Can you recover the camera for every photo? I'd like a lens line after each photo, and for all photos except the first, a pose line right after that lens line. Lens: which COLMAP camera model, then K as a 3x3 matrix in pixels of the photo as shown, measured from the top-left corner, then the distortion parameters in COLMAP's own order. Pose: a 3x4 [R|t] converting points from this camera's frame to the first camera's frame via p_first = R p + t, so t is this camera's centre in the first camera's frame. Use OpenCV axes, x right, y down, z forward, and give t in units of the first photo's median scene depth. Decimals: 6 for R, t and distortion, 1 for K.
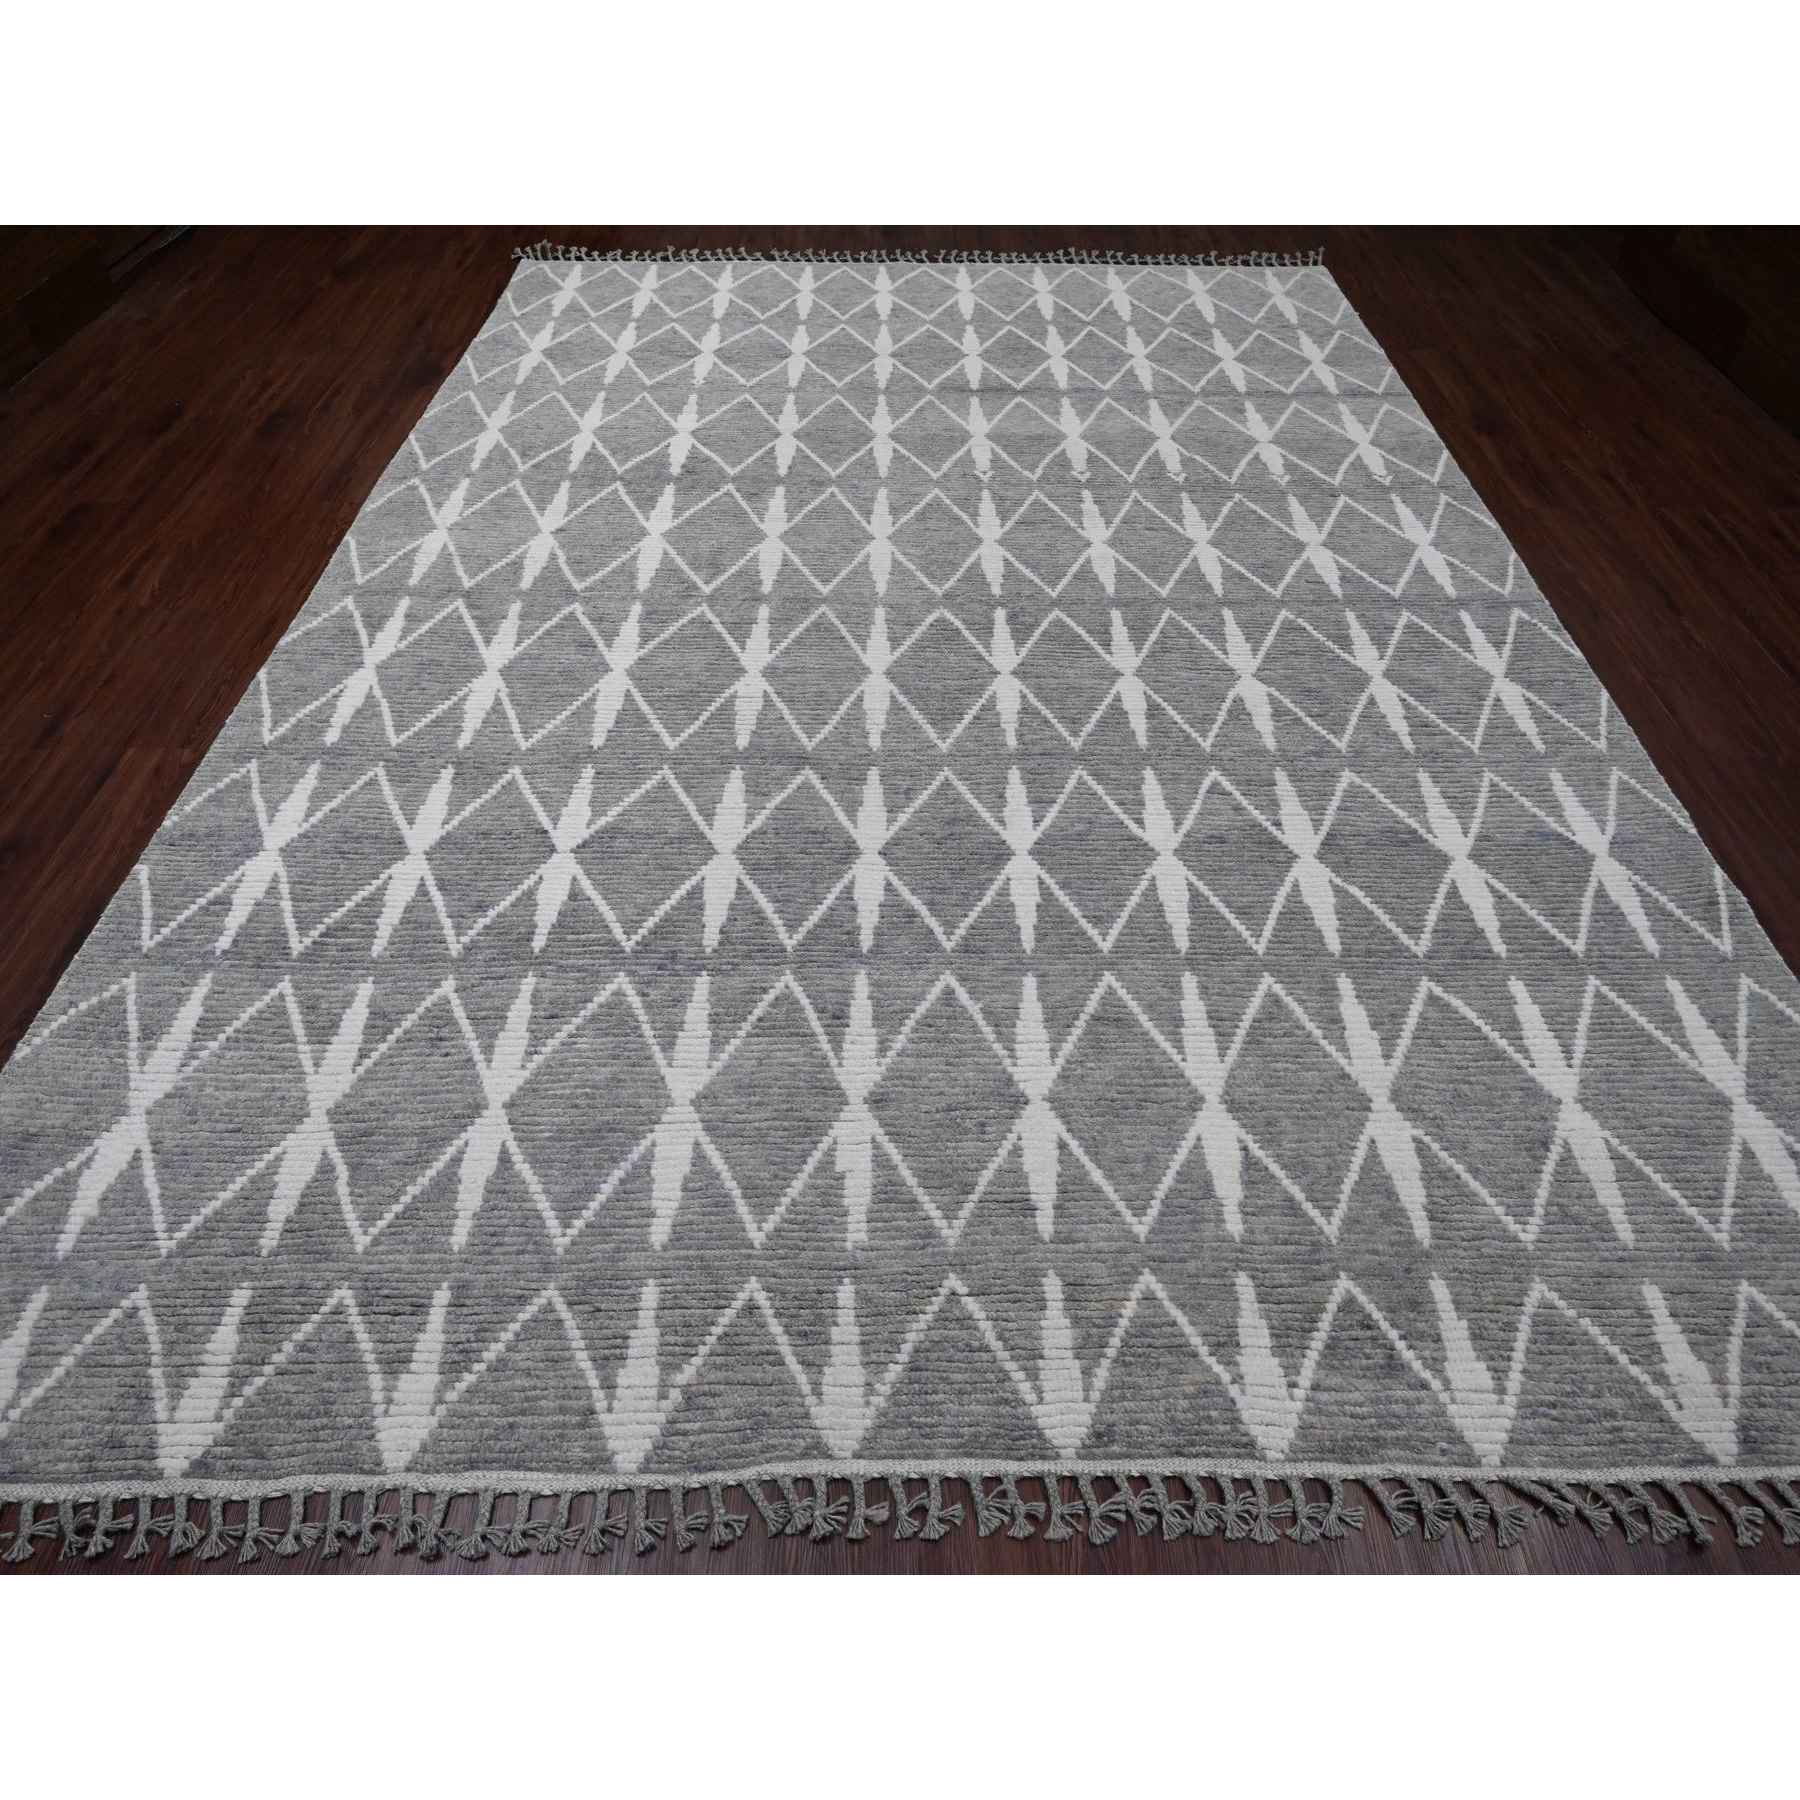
lens RADIAL K [[1085.2, 0, 900.0], [0, 1085.2, 900.0], [0, 0, 1]] dist [-0.003357, -0.001882]
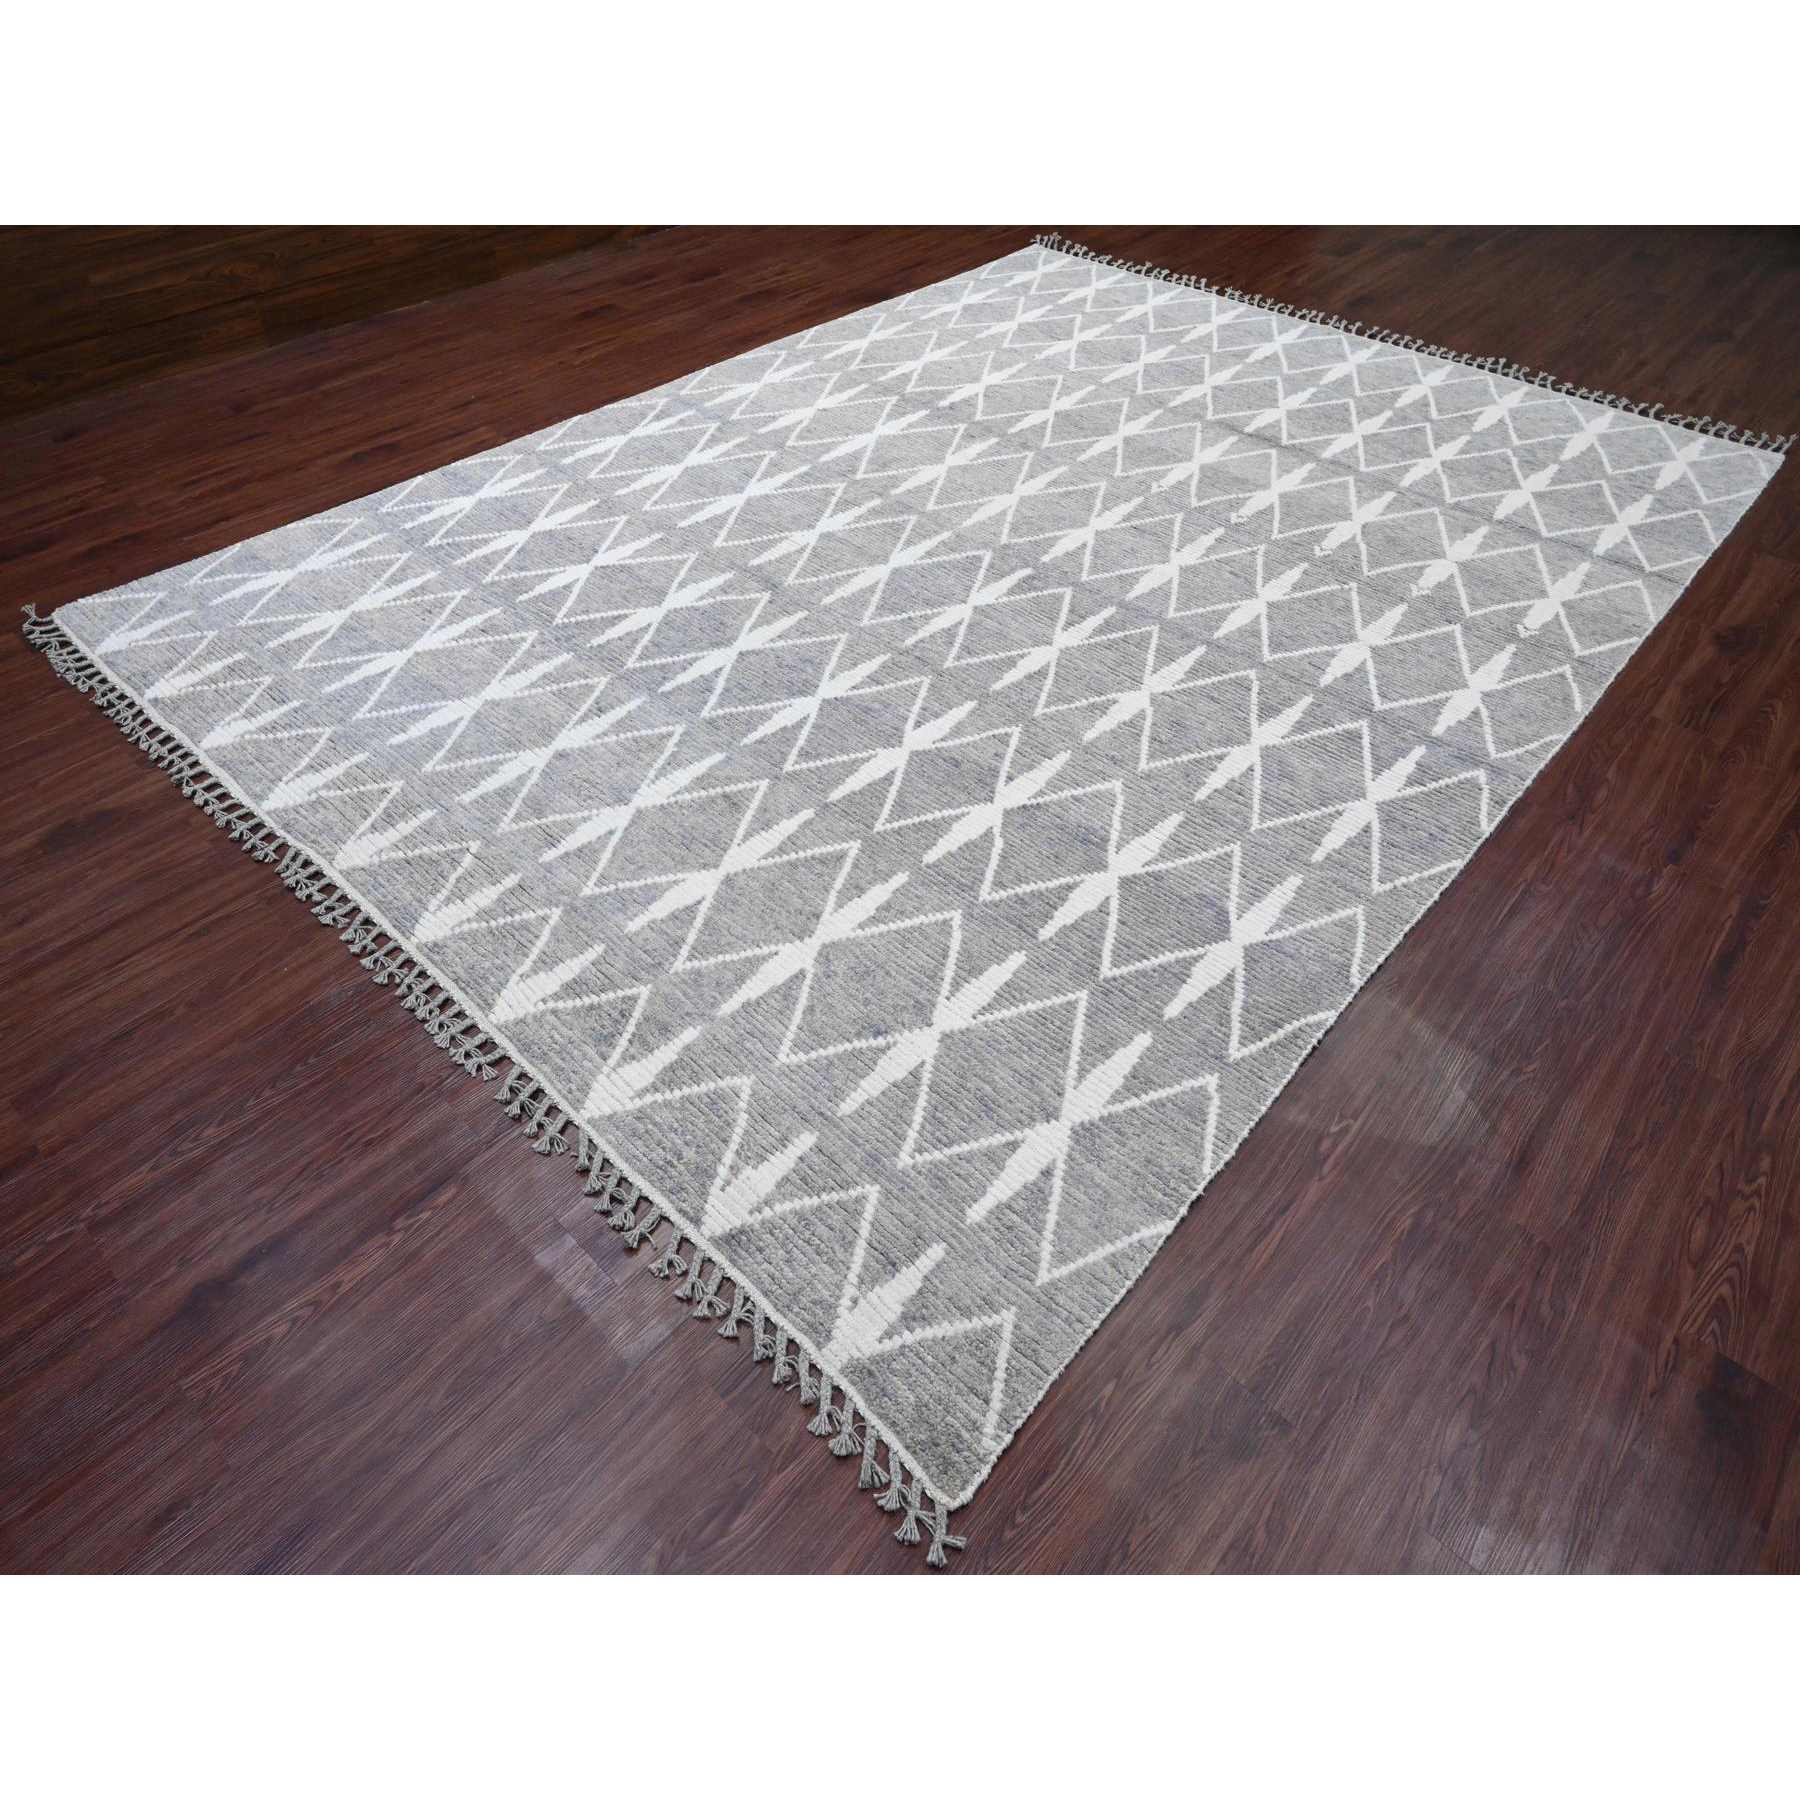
lens RADIAL K [[1085.2, 0, 900.0], [0, 1085.2, 900.0], [0, 0, 1]] dist [-0.003357, -0.001882]
pose [[0.737119, 0.493605, -0.461529, 0.936400], [-0.512627, 0.853447, 0.094031, -0.011010], [0.440305, 0.167280, 0.882128, -0.014971]]
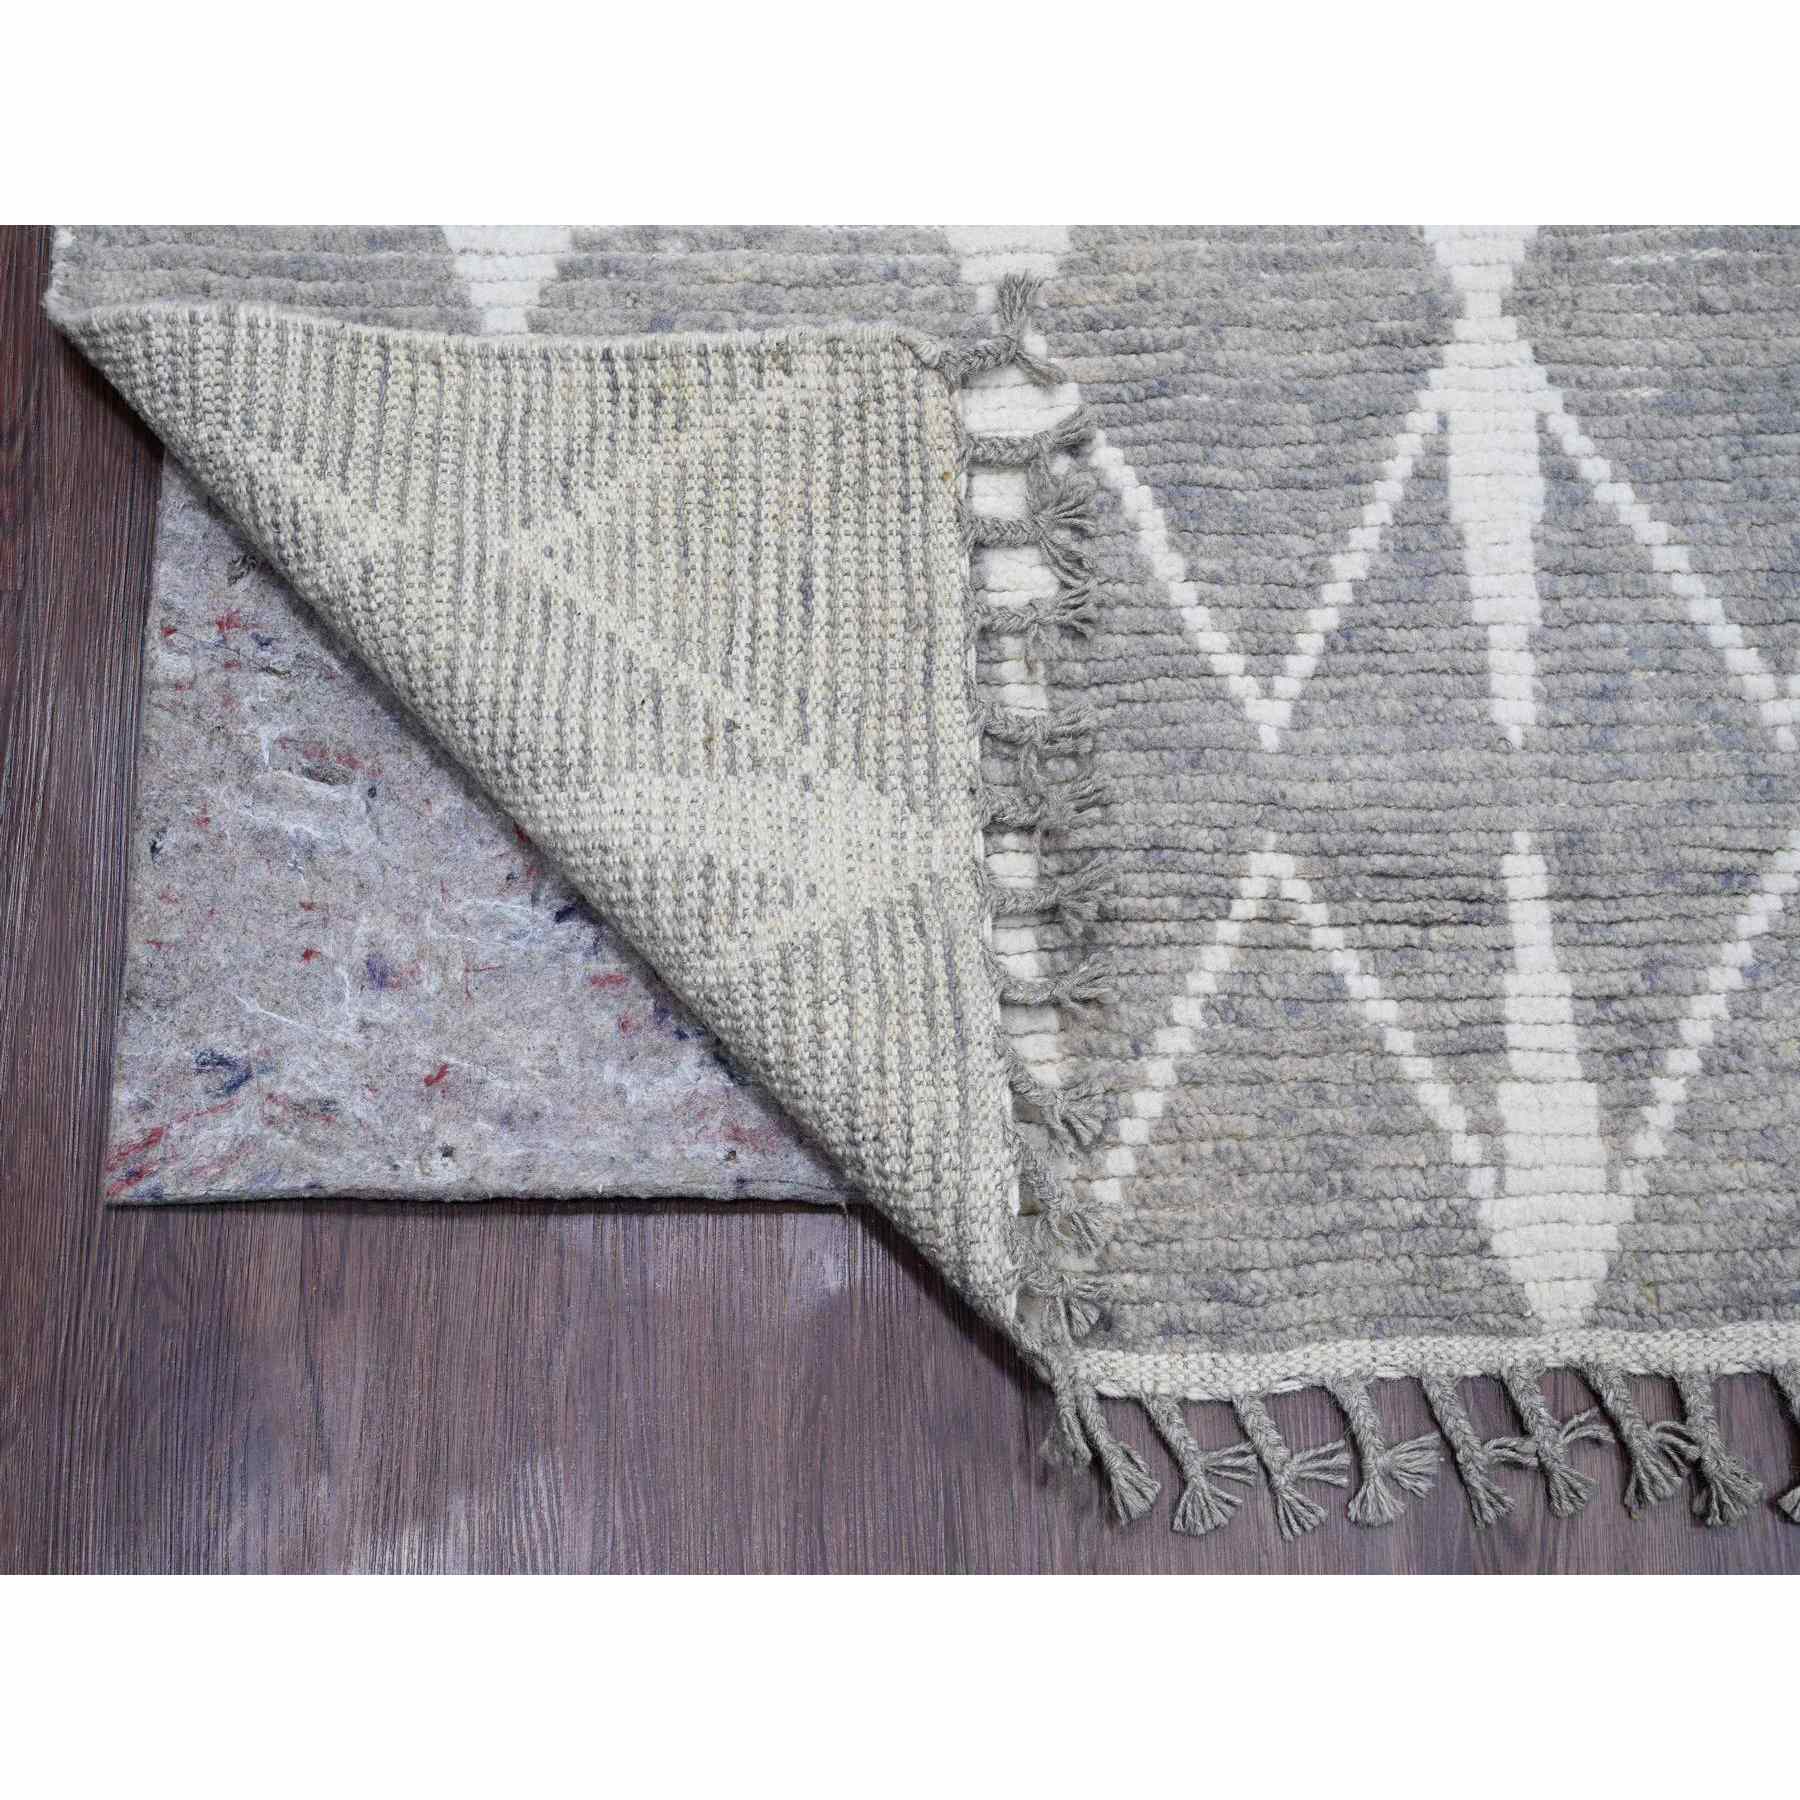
lens RADIAL K [[3529.4, 0, 900.0], [0, 3529.4, 900.0], [0, 0, 1]] dist [0.080171, 0.277908]
pose [[0.995378, -0.012334, 0.095242, -0.130492], [-0.020745, 0.940694, 0.338621, 0.001218], [-0.093771, -0.339031, 0.936090, -0.002014]]
